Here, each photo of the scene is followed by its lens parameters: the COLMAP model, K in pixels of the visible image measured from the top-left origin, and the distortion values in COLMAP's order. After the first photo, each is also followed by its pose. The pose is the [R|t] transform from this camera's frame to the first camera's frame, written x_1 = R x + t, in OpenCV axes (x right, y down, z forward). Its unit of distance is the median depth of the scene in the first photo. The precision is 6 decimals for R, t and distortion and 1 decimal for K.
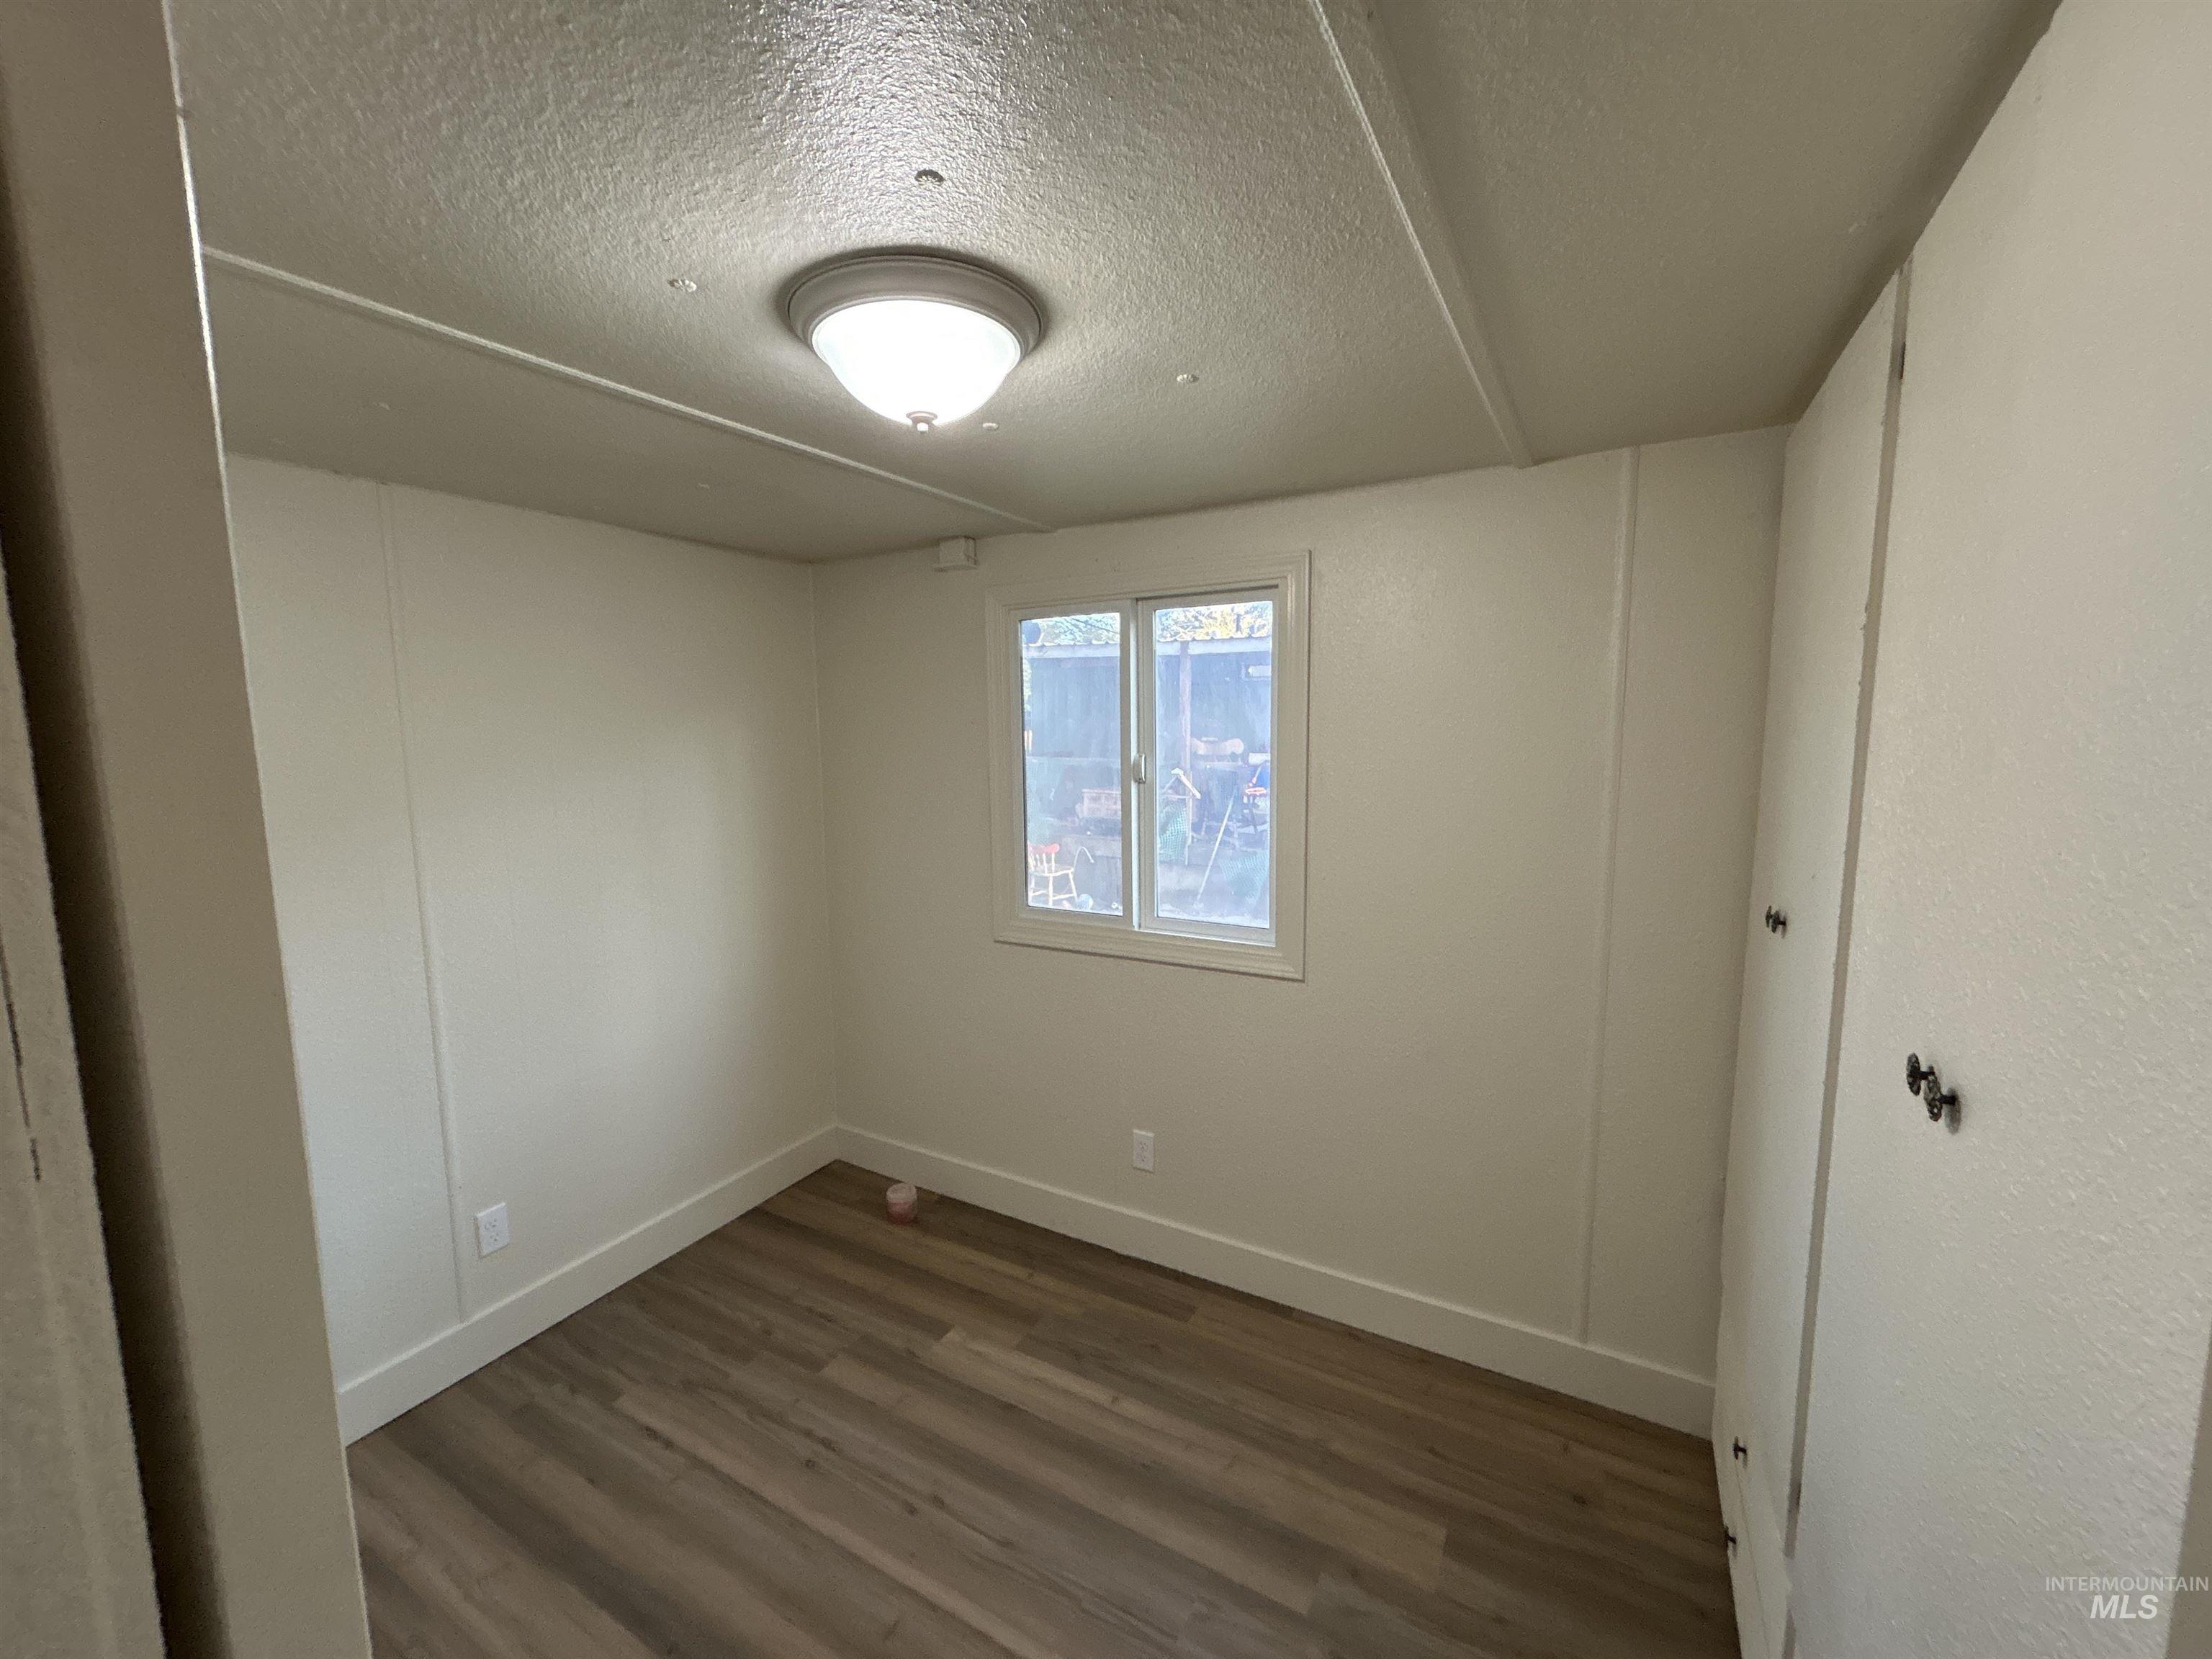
lens RADIAL K [[887.9, 0, 1106.0], [0, 887.9, 829.5], [0, 0, 1]] dist [-0.003604, 0.000333]
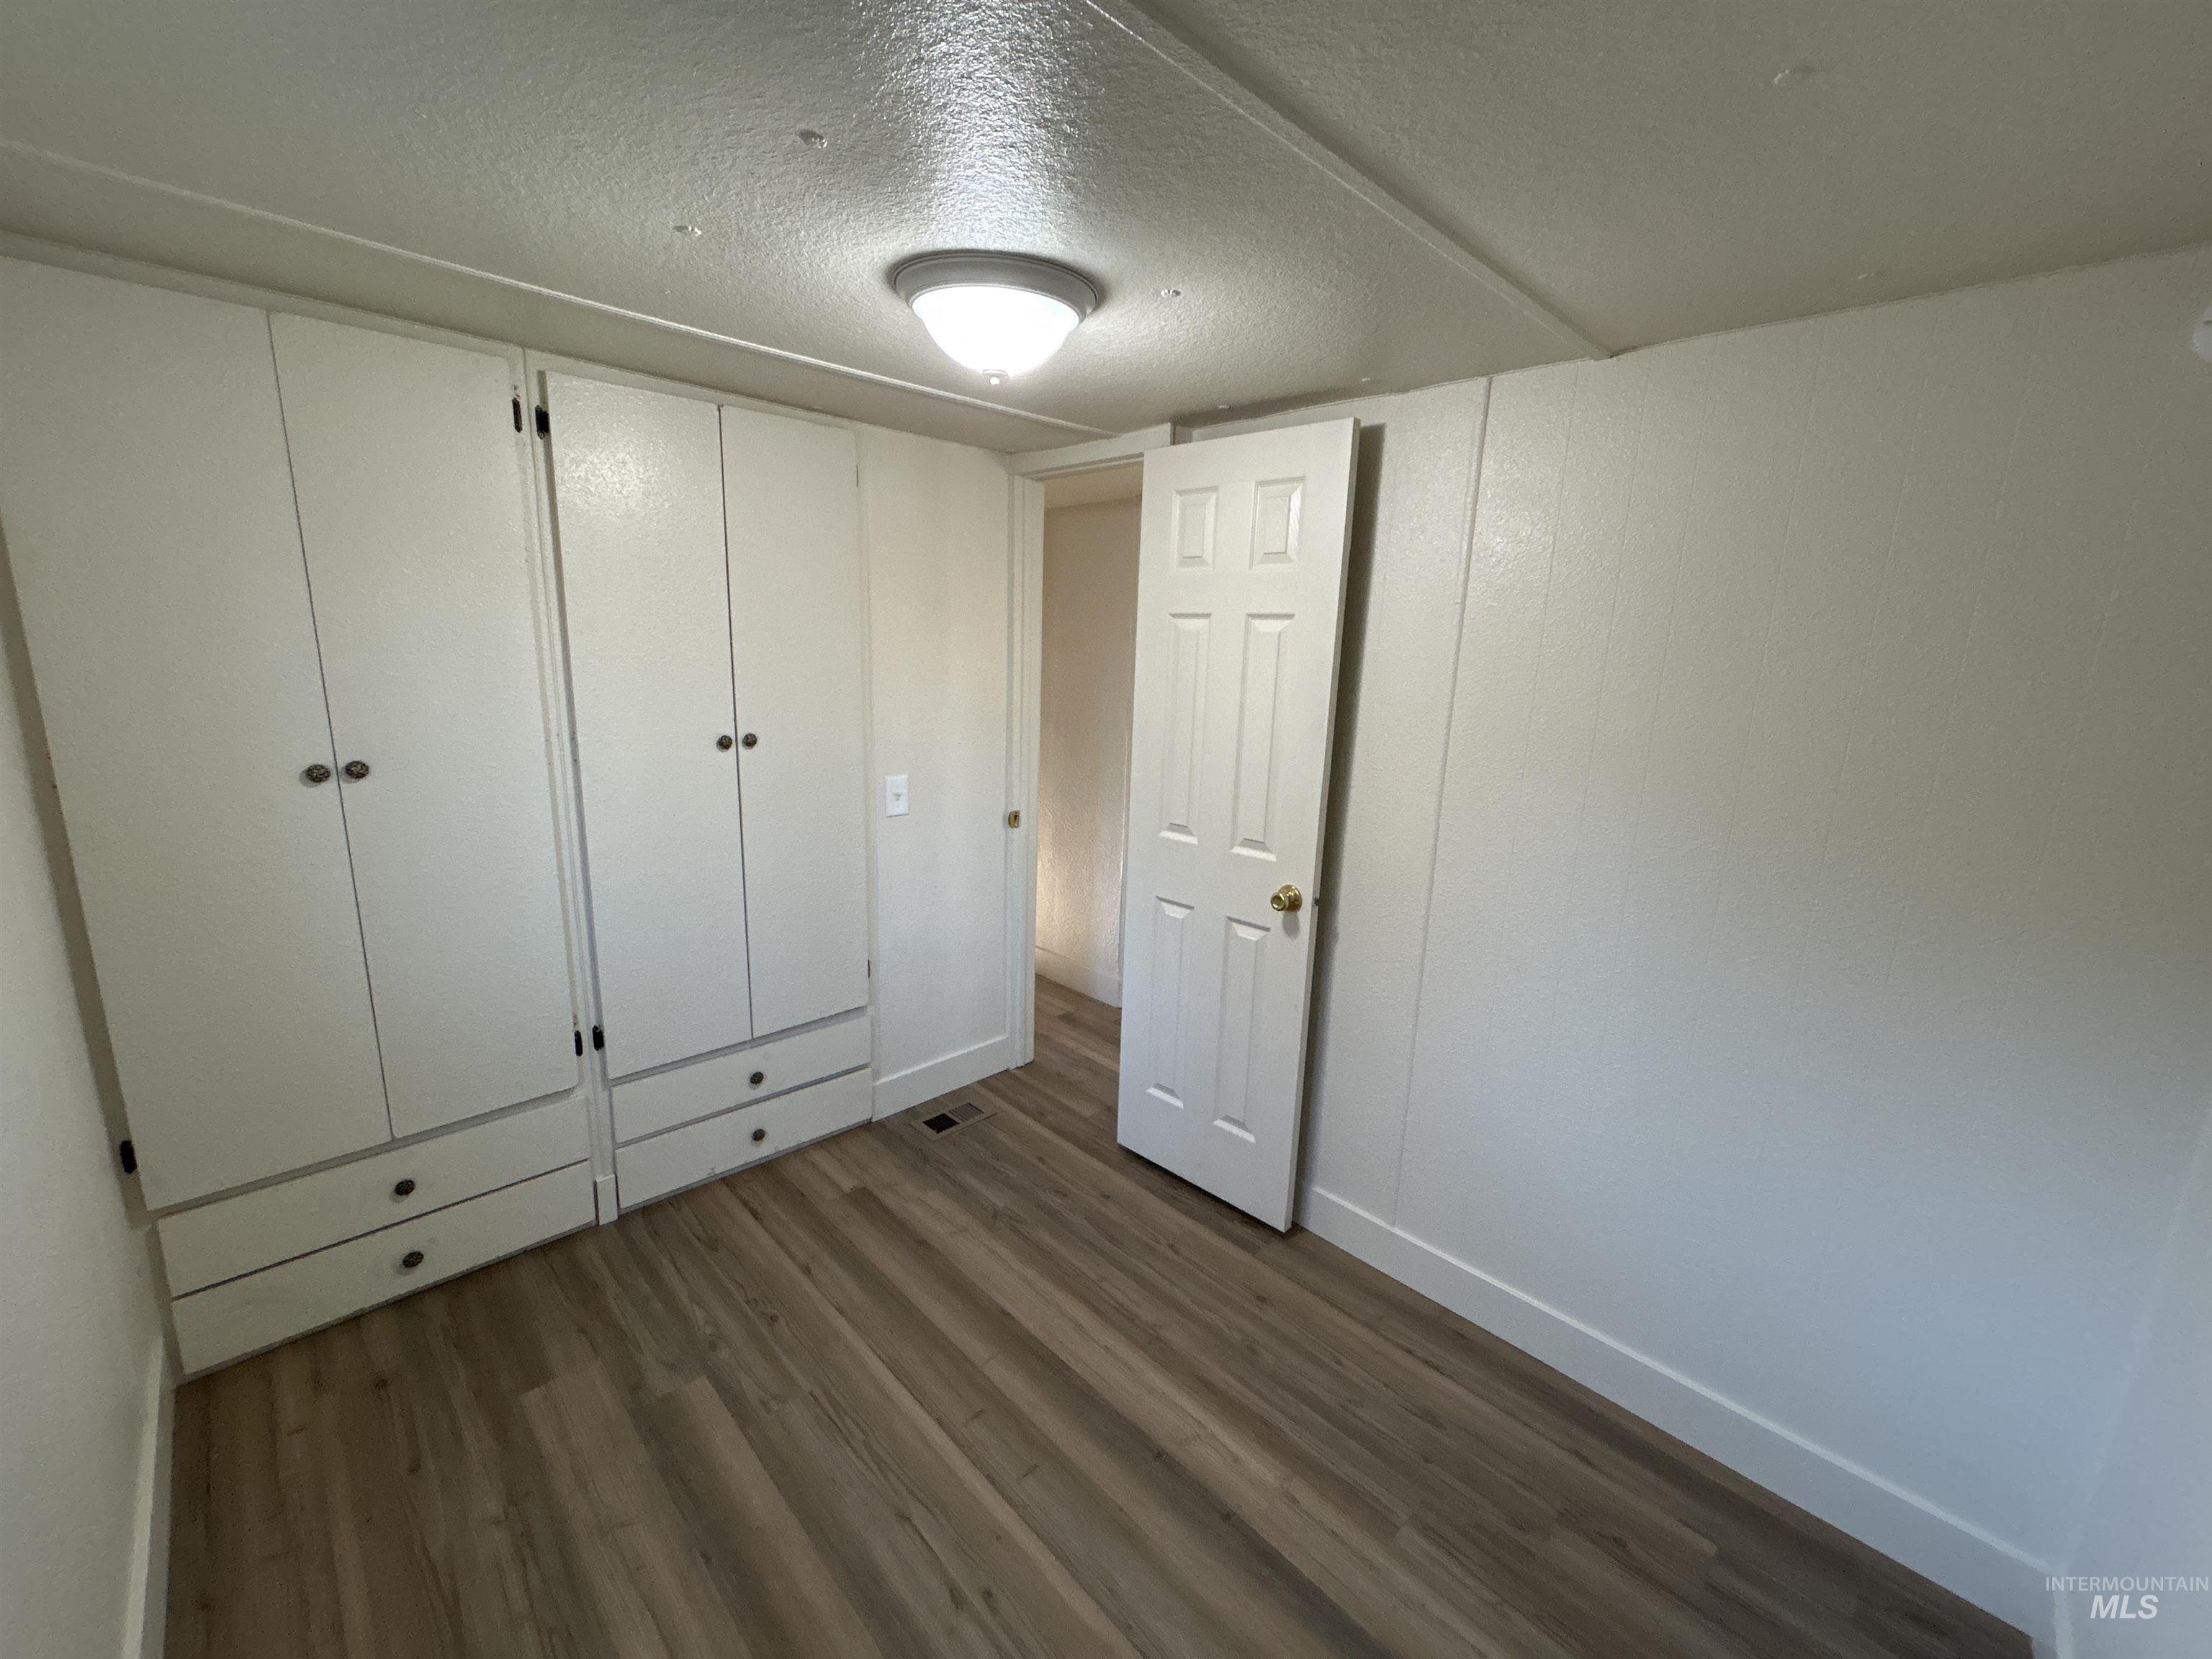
lens RADIAL K [[887.9, 0, 1106.0], [0, 887.9, 829.5], [0, 0, 1]] dist [-0.003604, 0.000333]
pose [[-0.961175, -0.079171, 0.264337, -0.504713], [0.008876, 0.948590, 0.316384, -0.169473], [-0.275796, 0.306447, -0.911058, 1.562478]]
